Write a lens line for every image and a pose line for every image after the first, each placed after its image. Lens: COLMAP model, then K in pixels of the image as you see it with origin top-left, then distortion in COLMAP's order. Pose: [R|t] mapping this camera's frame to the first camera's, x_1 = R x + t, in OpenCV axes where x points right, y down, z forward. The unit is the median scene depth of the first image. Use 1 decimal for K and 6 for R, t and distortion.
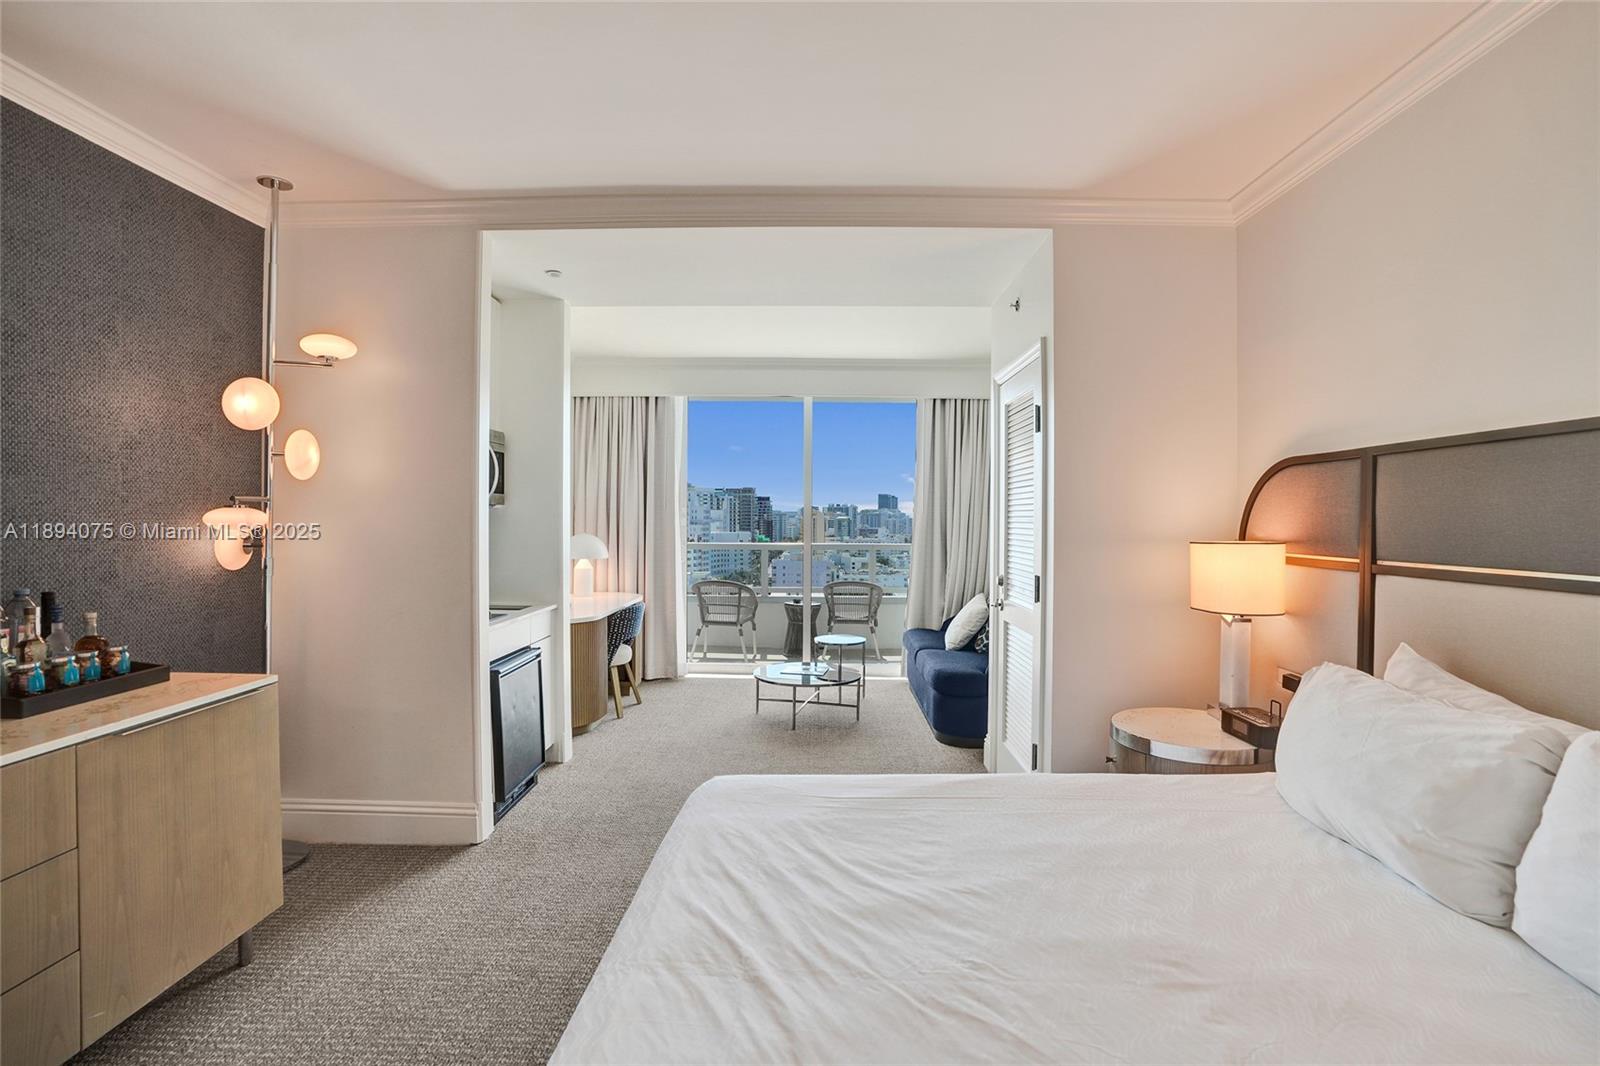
lens RADIAL K [[743.9, 0, 802.8], [0, 743.9, 524.2], [0, 0, 1]] dist [-0.067748, 0.027617]
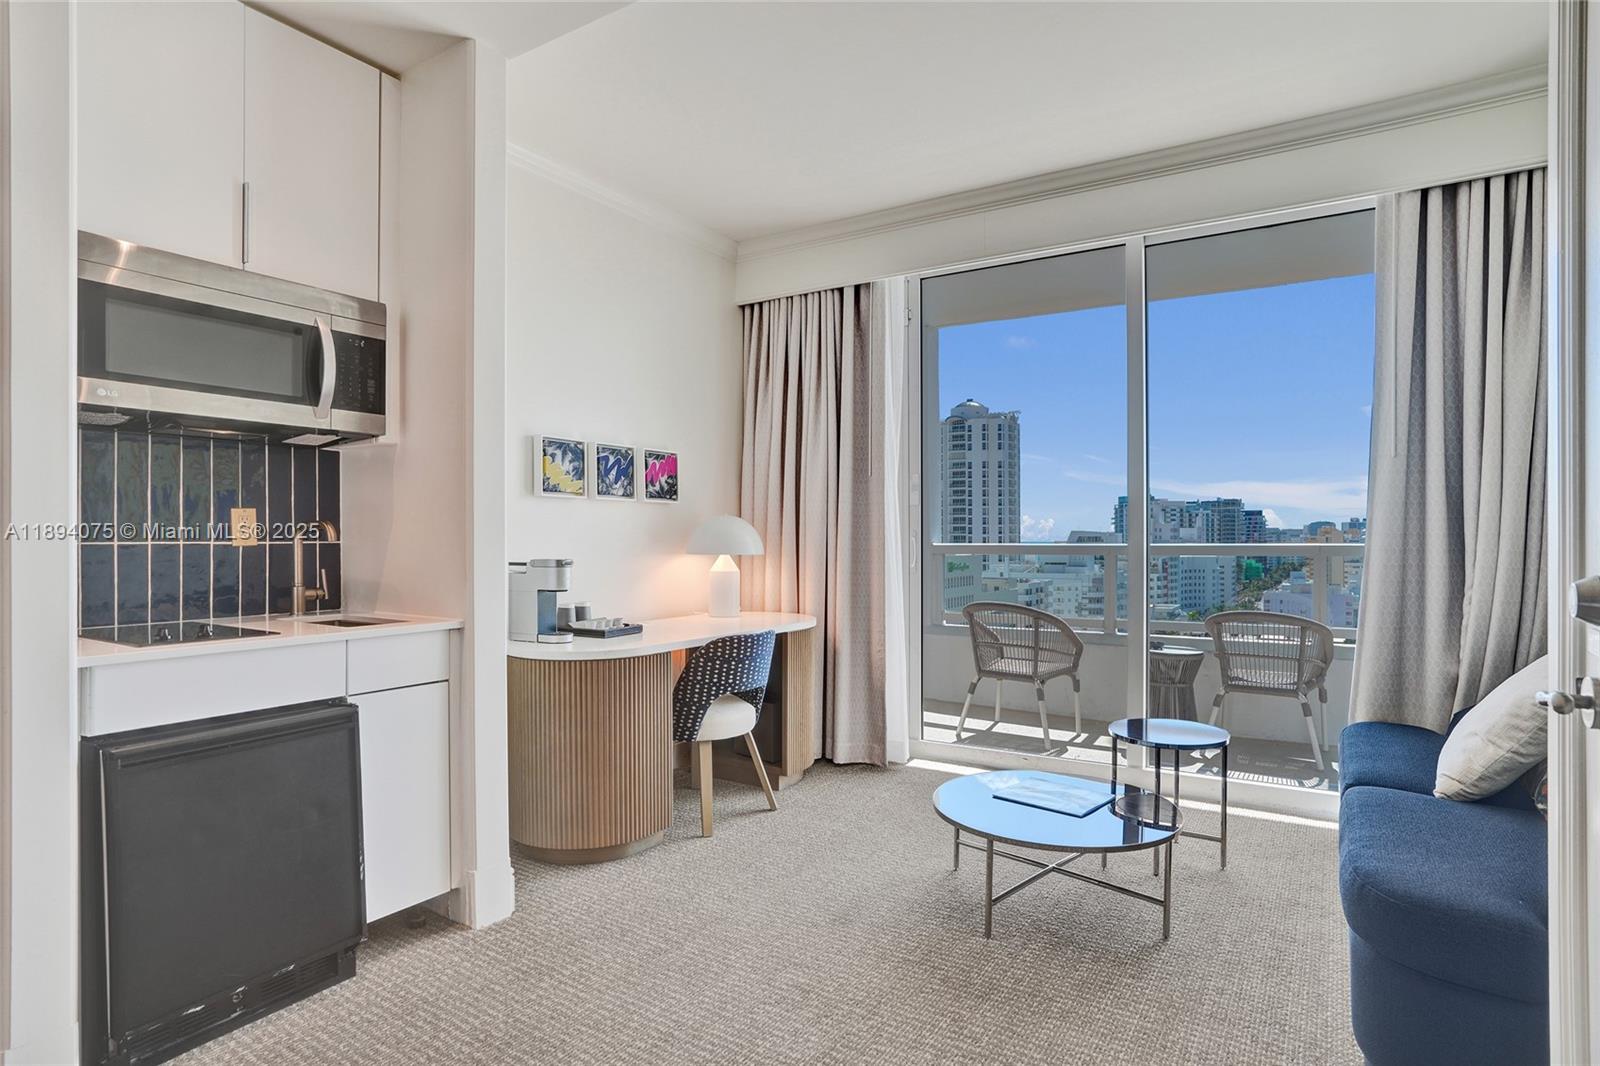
lens RADIAL K [[848.3, 0, 800.2], [0, 848.3, 539.2], [0, 0, 1]] dist [-0.029393, 0.001354]
pose [[0.853659, -0.007256, -0.520782, 0.203989], [0.002853, 0.999953, -0.009254, 0.063966], [0.520825, 0.006414, 0.853640, 0.697911]]
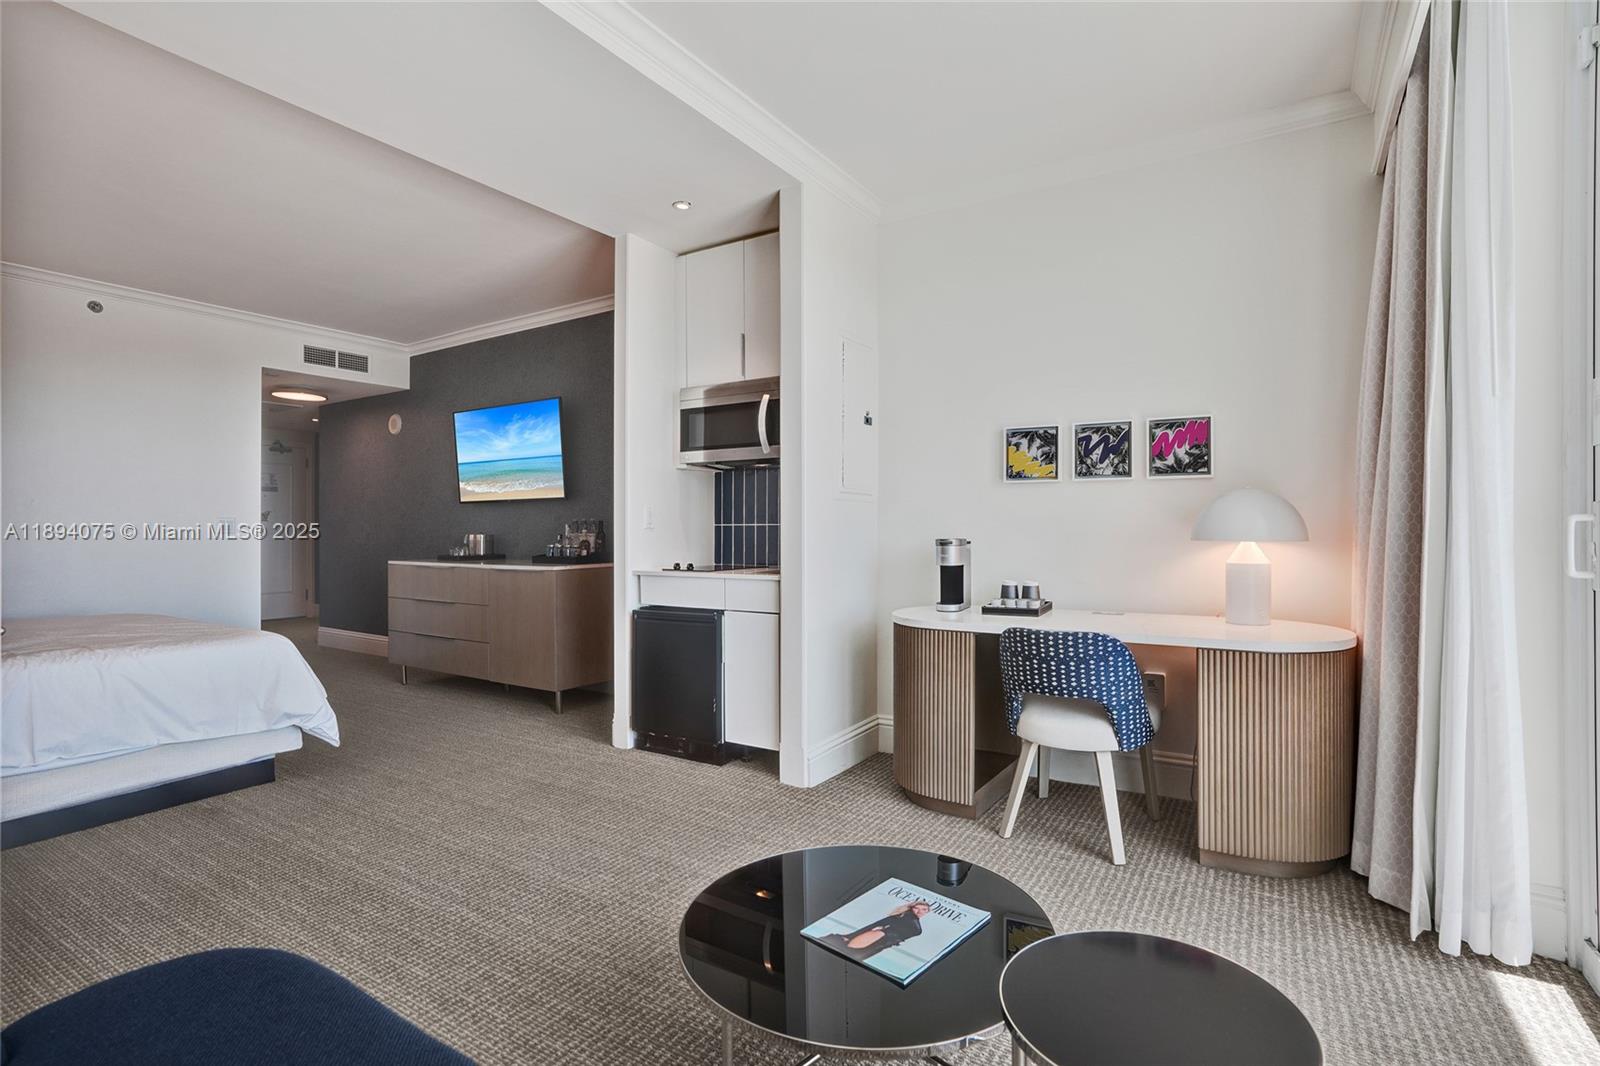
lens RADIAL K [[748.6, 0, 805.2], [0, 748.6, 531.2], [0, 0, 1]] dist [-0.060273, 0.033655]
pose [[-0.501184, -0.003292, -0.865334, 0.389413], [-0.010977, 0.999936, 0.002553, 0.066428], [0.865271, 0.010779, -0.501189, 1.605888]]
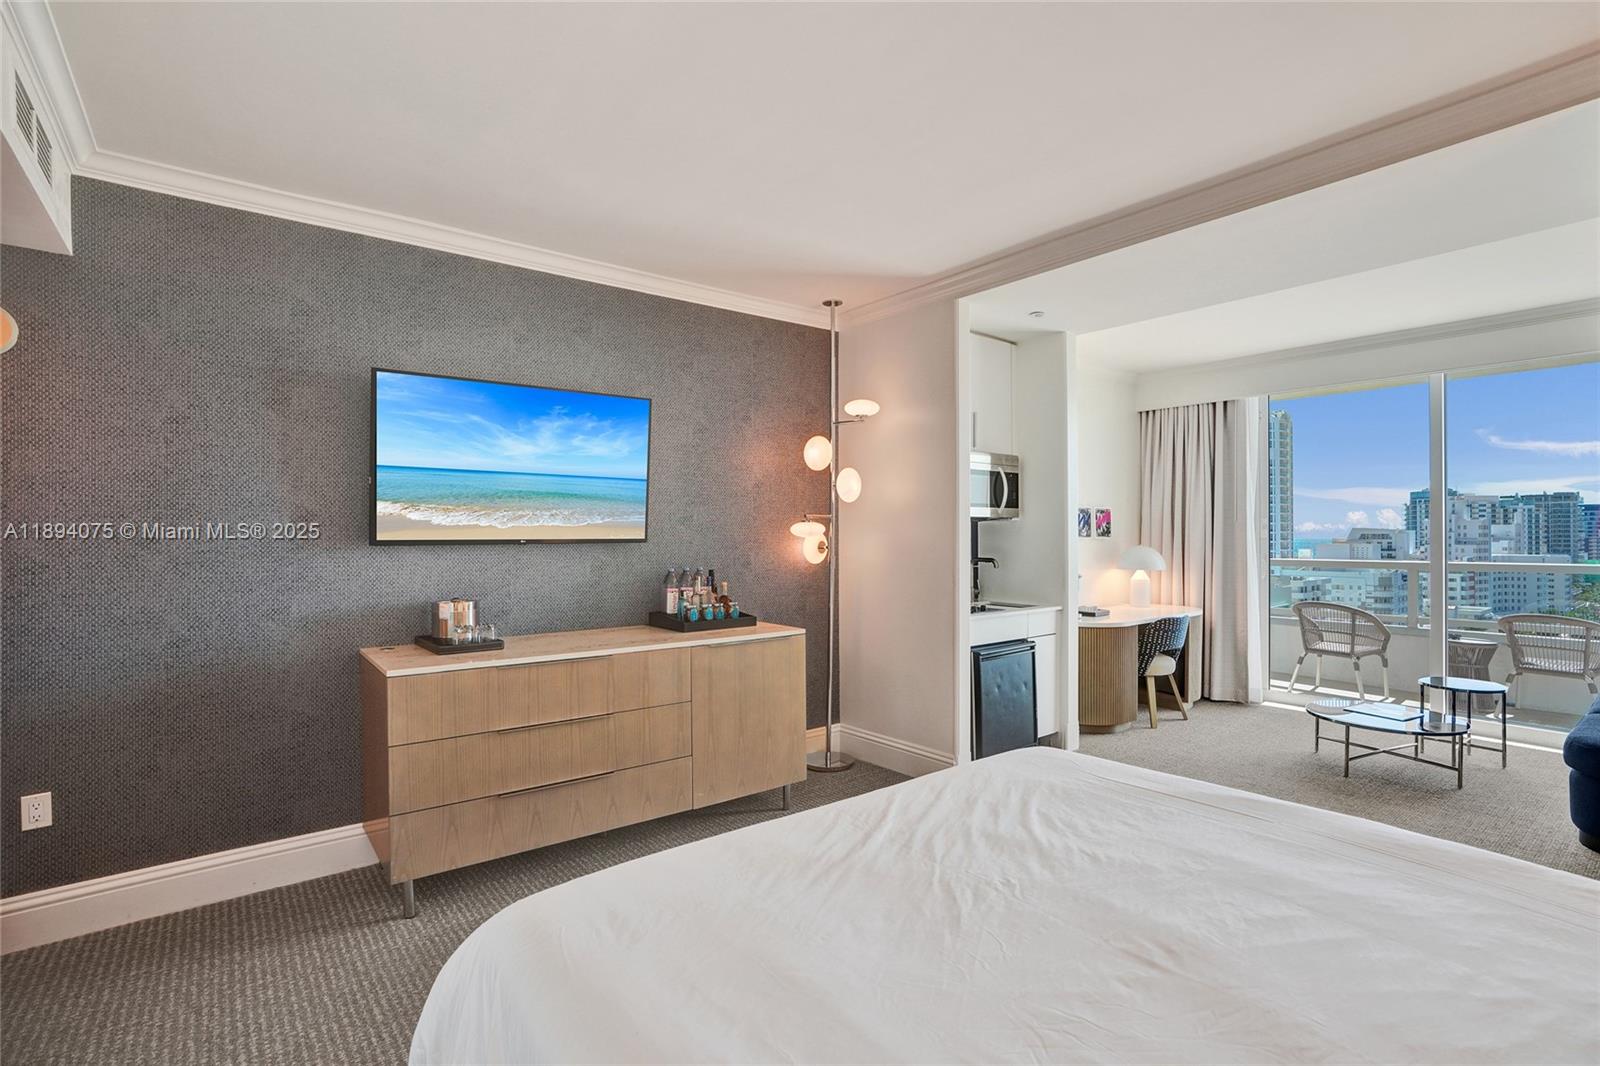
lens RADIAL K [[748.6, 0, 805.2], [0, 748.6, 531.2], [0, 0, 1]] dist [-0.060273, 0.033655]
pose [[0.636854, -0.010820, -0.770908, 0.321116], [-0.001890, 0.999877, -0.015595, 0.015357], [0.770982, 0.011389, 0.636755, -0.013105]]
